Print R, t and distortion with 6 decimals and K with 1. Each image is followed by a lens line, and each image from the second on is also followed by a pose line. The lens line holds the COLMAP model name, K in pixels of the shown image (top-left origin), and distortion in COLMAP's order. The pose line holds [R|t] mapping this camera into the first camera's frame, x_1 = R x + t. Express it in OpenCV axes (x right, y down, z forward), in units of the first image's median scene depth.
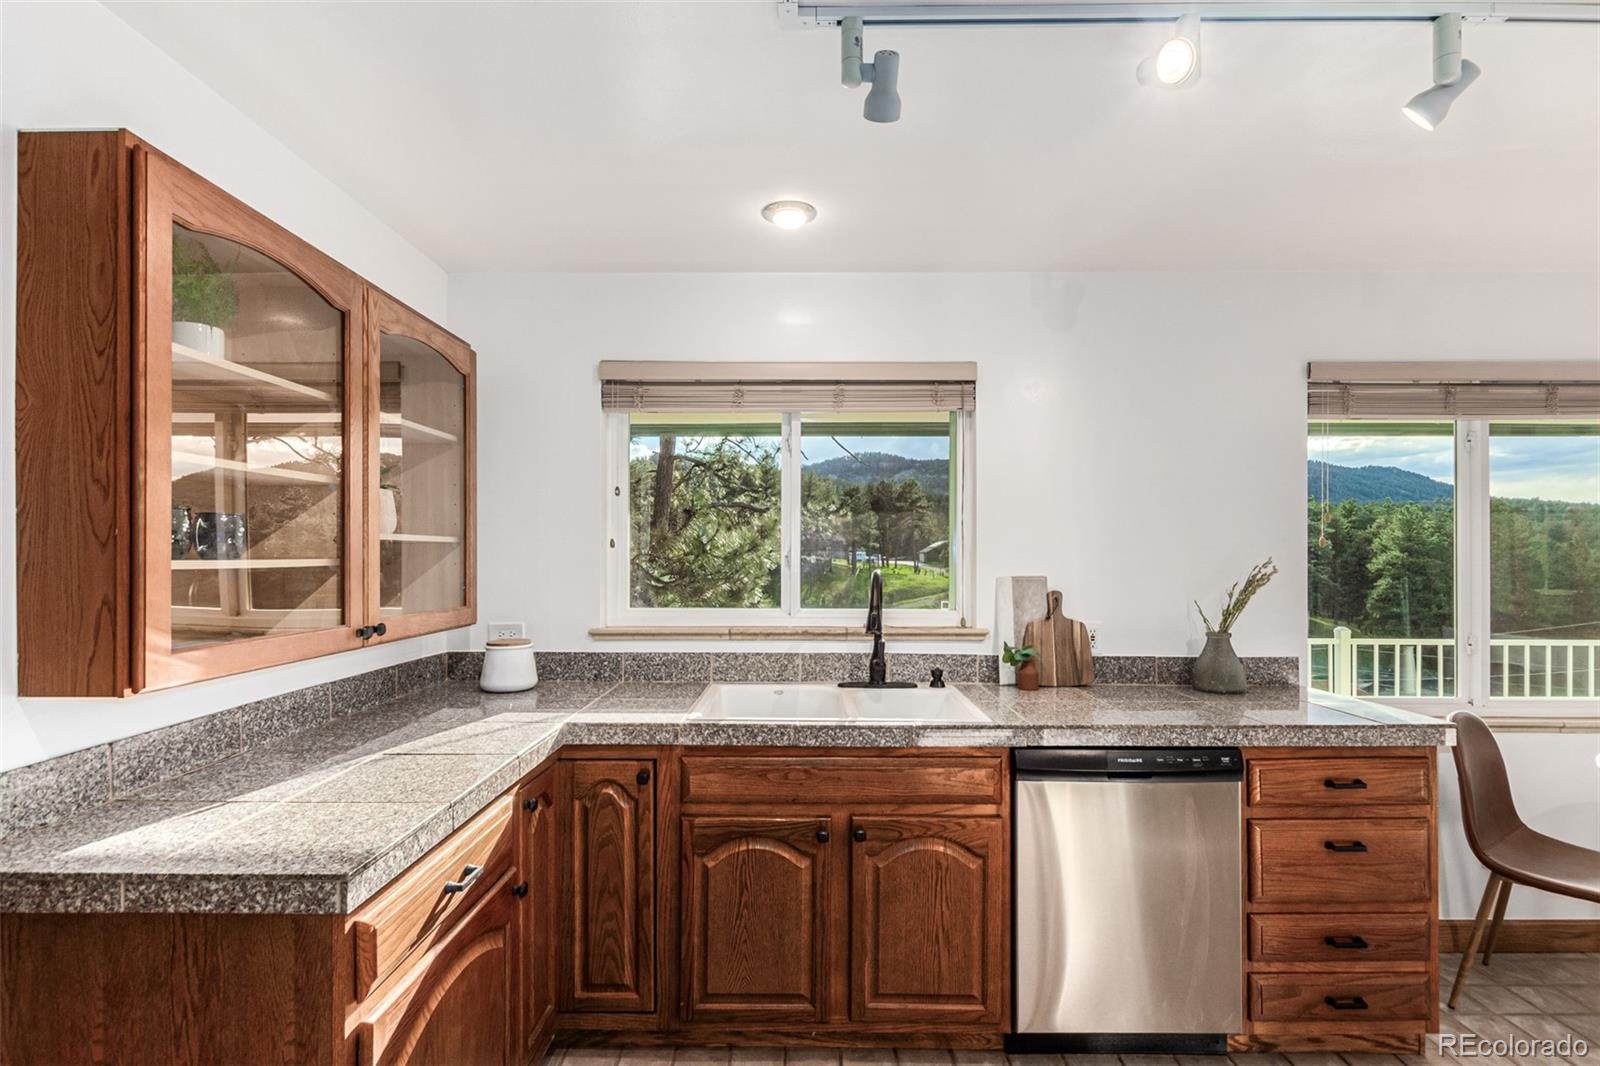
lens RADIAL K [[731.5, 0, 793.6], [0, 731.5, 549.2], [0, 0, 1]] dist [0.010119, -0.006441]
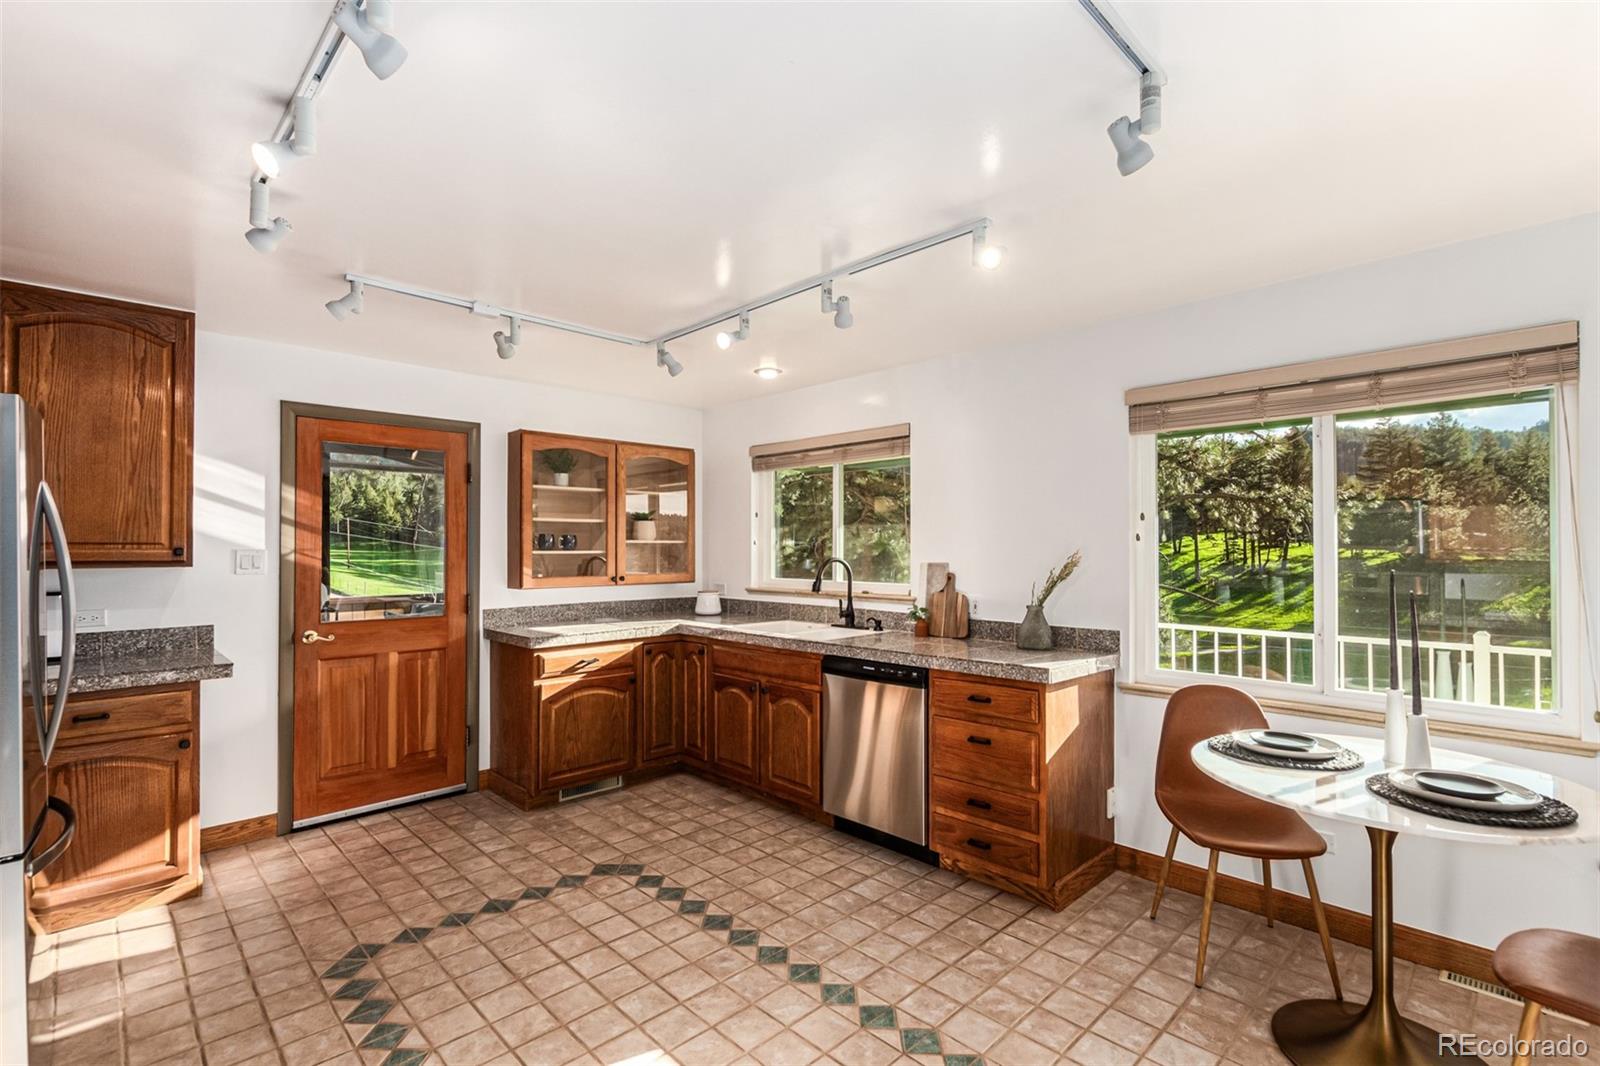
lens RADIAL K [[731.5, 0, 815.0], [0, 731.5, 546.7], [0, 0, 1]] dist [0.010119, -0.006441]
pose [[0.717609, -0.001964, -0.696444, 1.487375], [0.005054, 0.999984, 0.002387, -0.001047], [0.696428, -0.005233, 0.717607, -0.302070]]
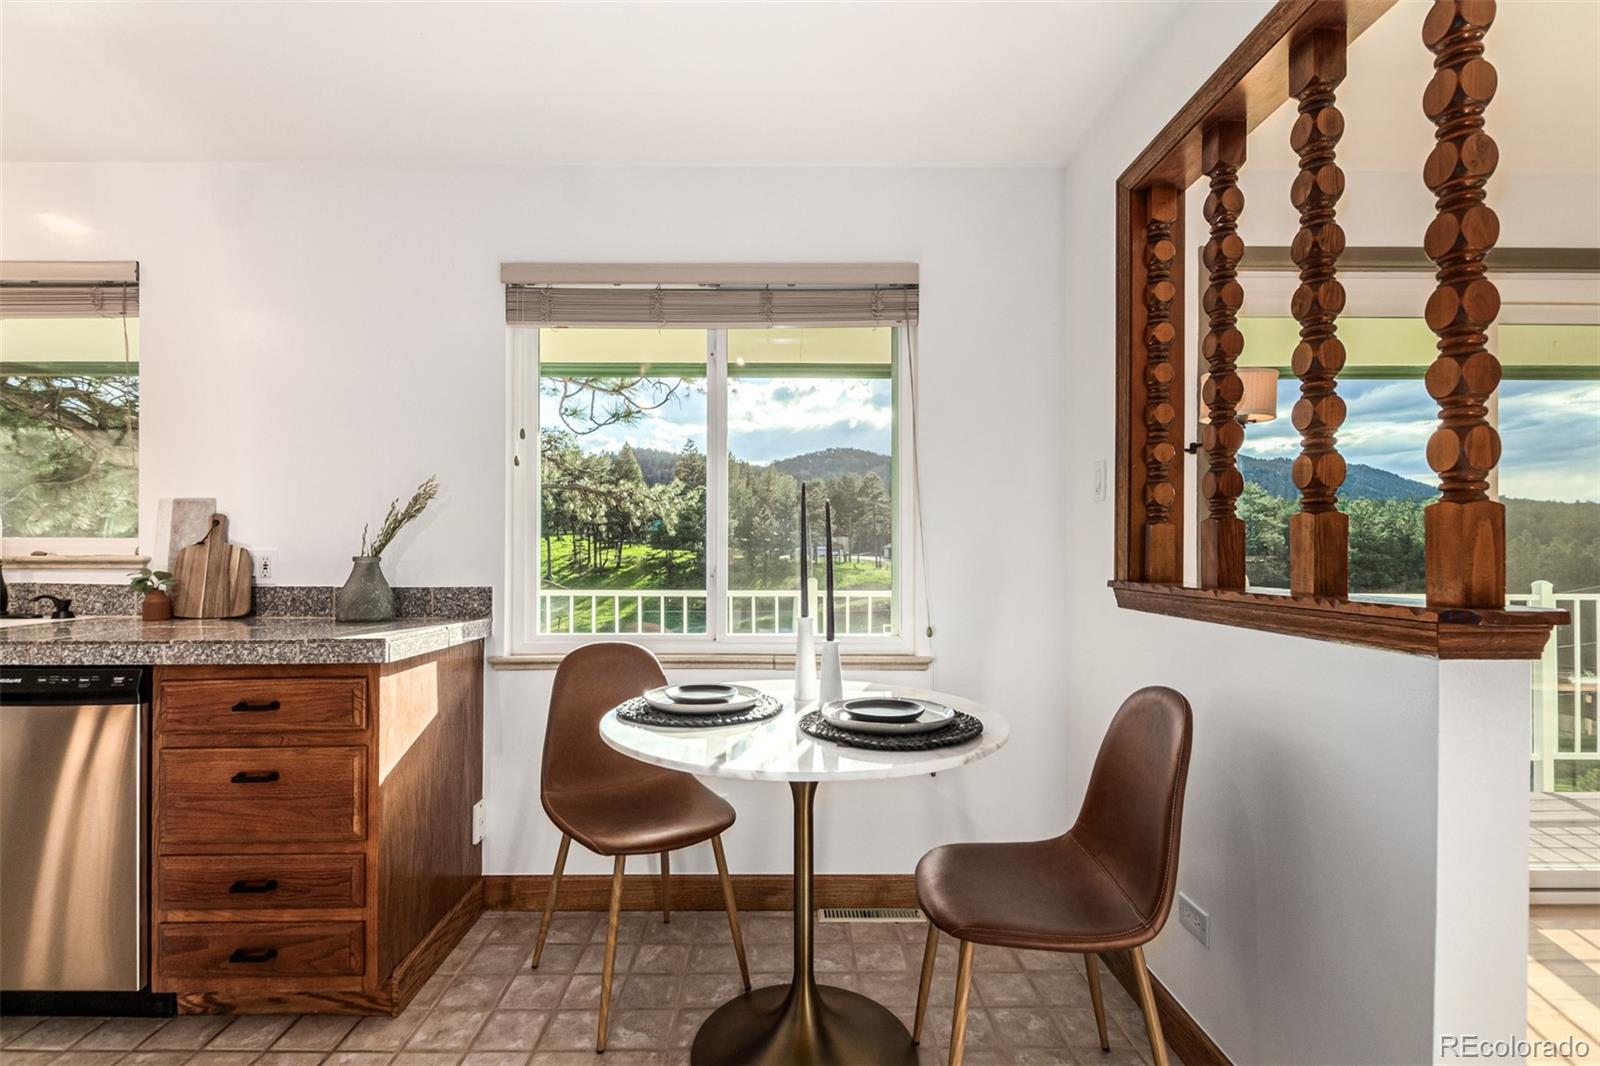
lens RADIAL K [[731.5, 0, 777.1], [0, 731.5, 542.7], [0, 0, 1]] dist [0.010119, -0.006441]
pose [[0.999916, 0.000936, 0.012958, 1.301679], [-0.000888, 0.999993, -0.003732, 0.119645], [-0.012961, 0.003720, 0.999909, 0.104837]]
